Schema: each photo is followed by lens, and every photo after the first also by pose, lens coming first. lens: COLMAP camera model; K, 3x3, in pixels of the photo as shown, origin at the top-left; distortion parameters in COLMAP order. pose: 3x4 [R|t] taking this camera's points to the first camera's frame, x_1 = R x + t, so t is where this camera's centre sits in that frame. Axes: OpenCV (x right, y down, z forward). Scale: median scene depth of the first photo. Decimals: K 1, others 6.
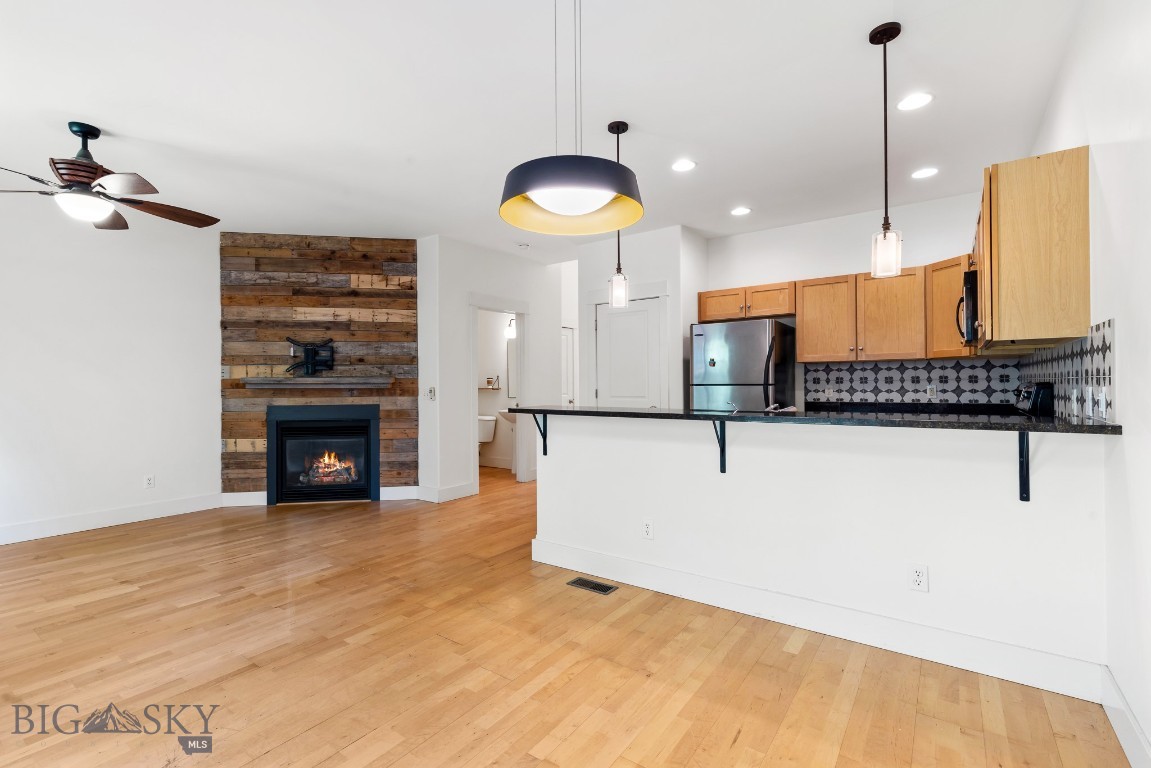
lens RADIAL K [[518.4, 0, 573.6], [0, 518.4, 381.9], [0, 0, 1]] dist [0.008455, -0.001553]
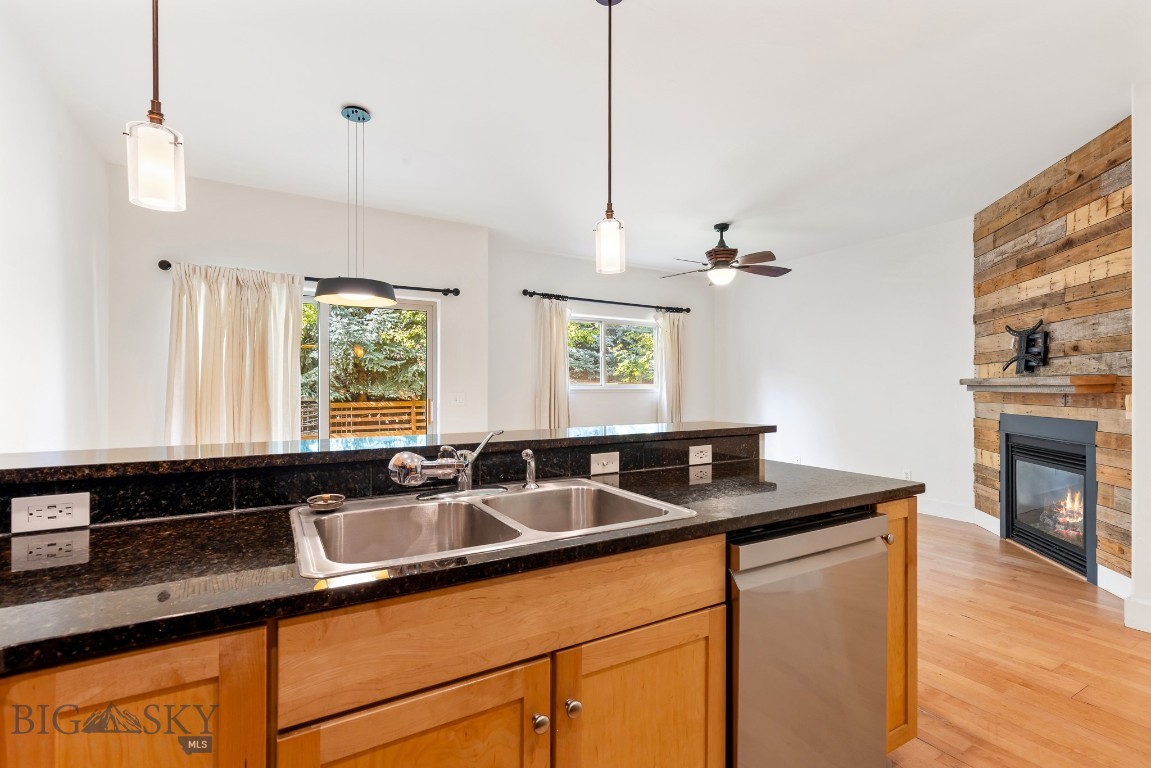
lens RADIAL K [[518.4, 0, 568.5], [0, 518.4, 386.4], [0, 0, 1]] dist [0.008455, -0.001553]
pose [[-0.406331, 0.003567, -0.913719, 0.441519], [0.006891, 0.999976, 0.000839, -0.001107], [0.913700, -0.005956, -0.406345, 0.759718]]
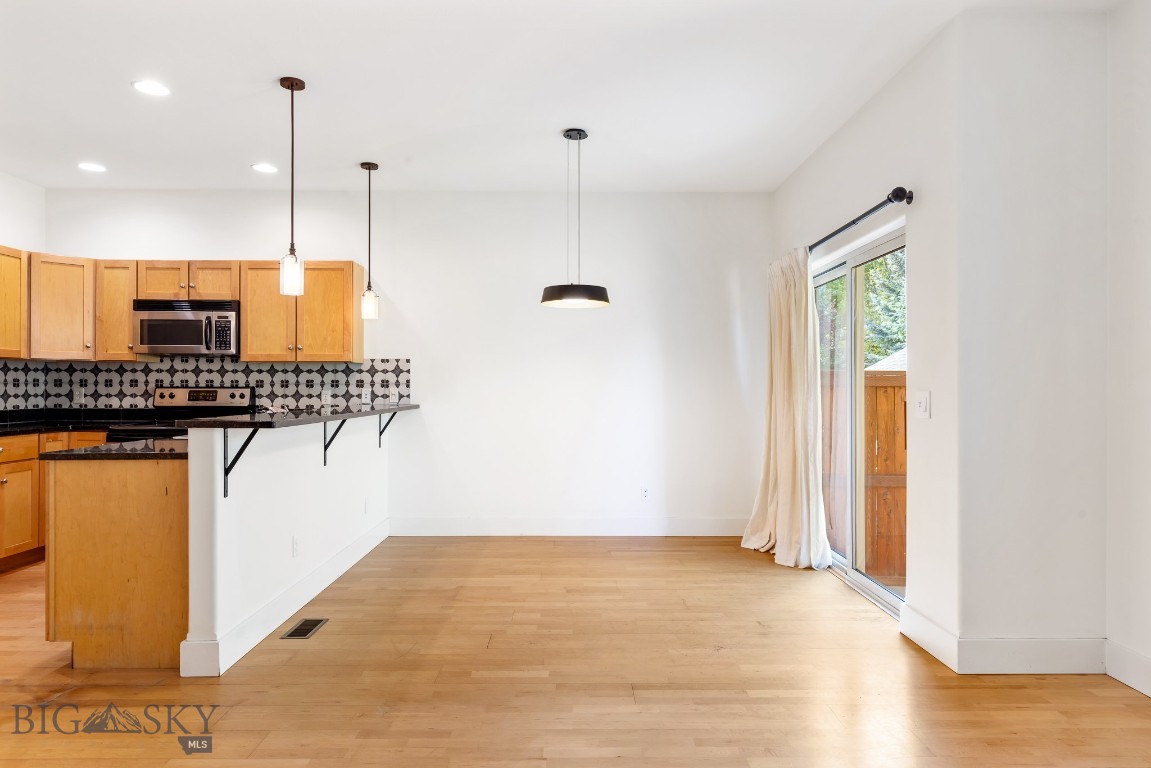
lens RADIAL K [[716.9, 0, 575.0], [0, 716.9, 383.4], [0, 0, 1]] dist [0.004631, 0.000377]
pose [[-0.591050, 0.010651, 0.806565, -0.708525], [-0.000404, 0.999909, -0.013500, 0.010514], [-0.806635, -0.008305, -0.590992, 0.824267]]
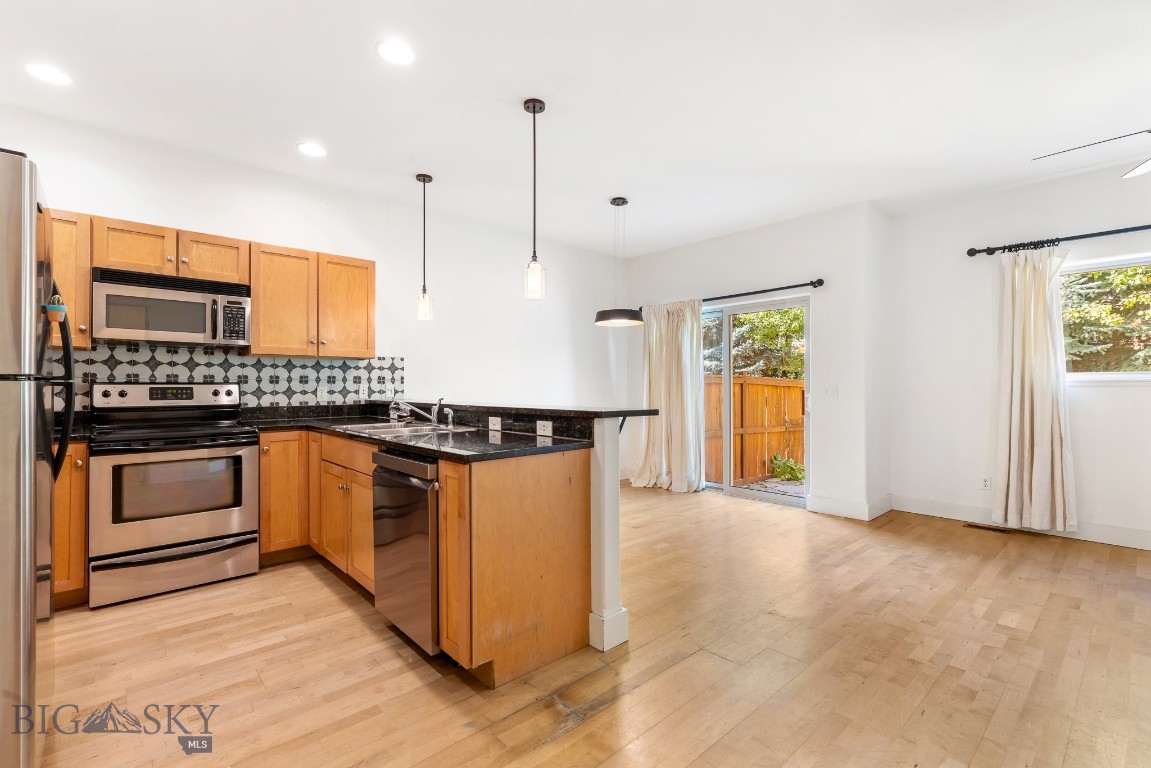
lens RADIAL K [[518.4, 0, 578.2], [0, 518.4, 382.5], [0, 0, 1]] dist [0.008455, -0.001553]
pose [[-0.979305, 0.009674, 0.202161, -0.110458], [0.007282, 0.999894, -0.012575, 0.013247], [-0.202261, -0.010843, -0.979272, 1.187460]]
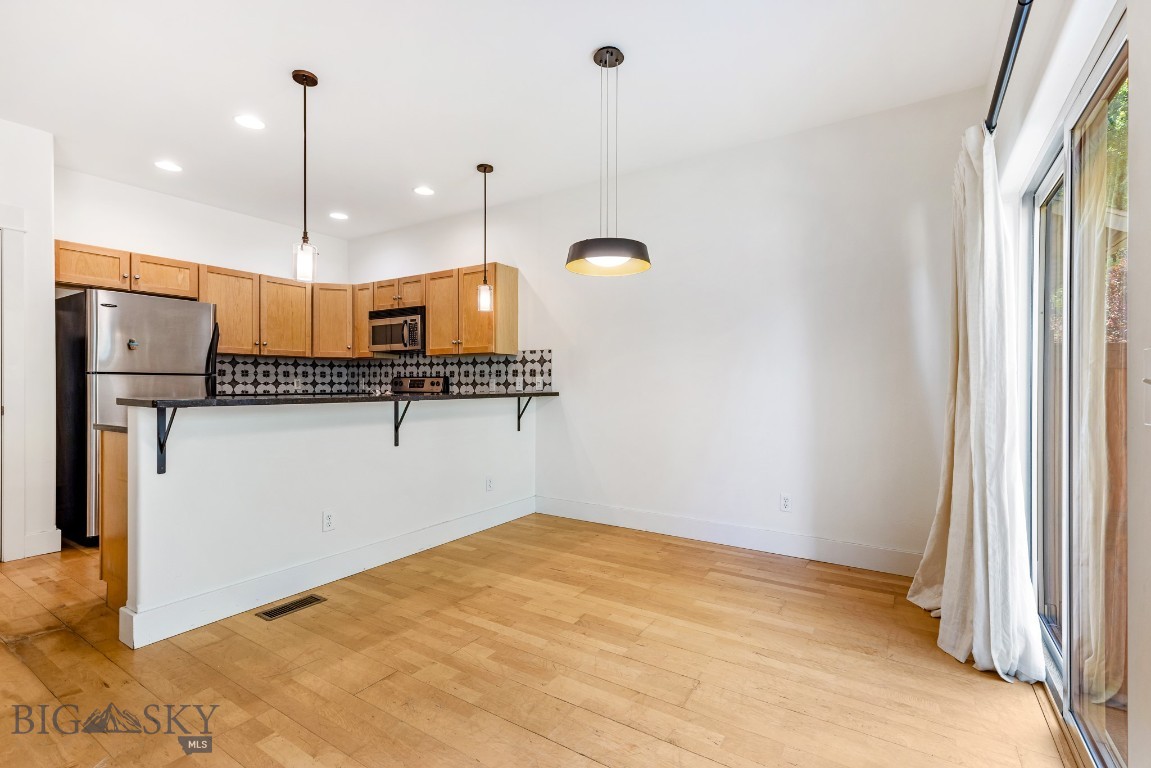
lens RADIAL K [[518.4, 0, 577.4], [0, 518.4, 385.2], [0, 0, 1]] dist [0.008455, -0.001553]
pose [[-0.053509, 0.005560, 0.998552, -0.514575], [-0.006588, 0.999961, -0.005921, 0.021944], [-0.998546, -0.006895, -0.053471, 0.362519]]
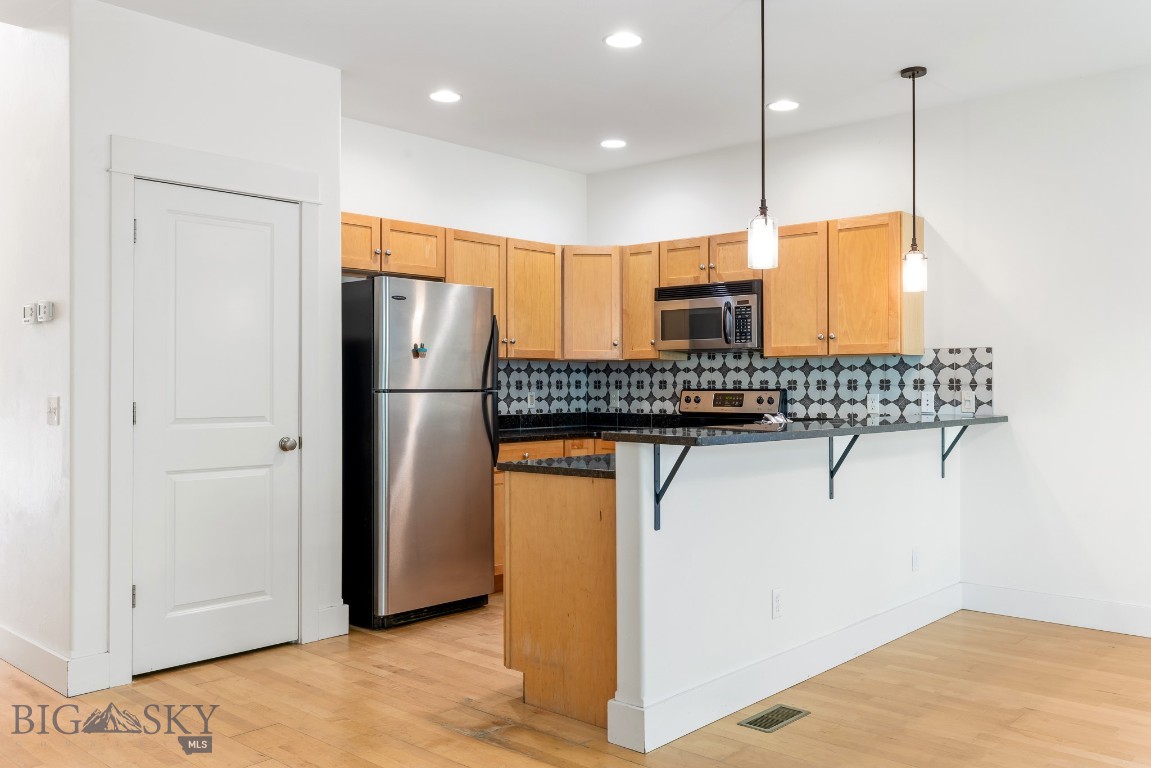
lens RADIAL K [[959.3, 0, 576.2], [0, 959.3, 378.5], [0, 0, 1]] dist [0.004235, 0.006378]
pose [[0.114676, 0.014836, 0.993292, -0.693240], [-0.004286, 0.999887, -0.014439, 0.005995], [-0.993394, -0.002601, 0.114727, 0.682229]]
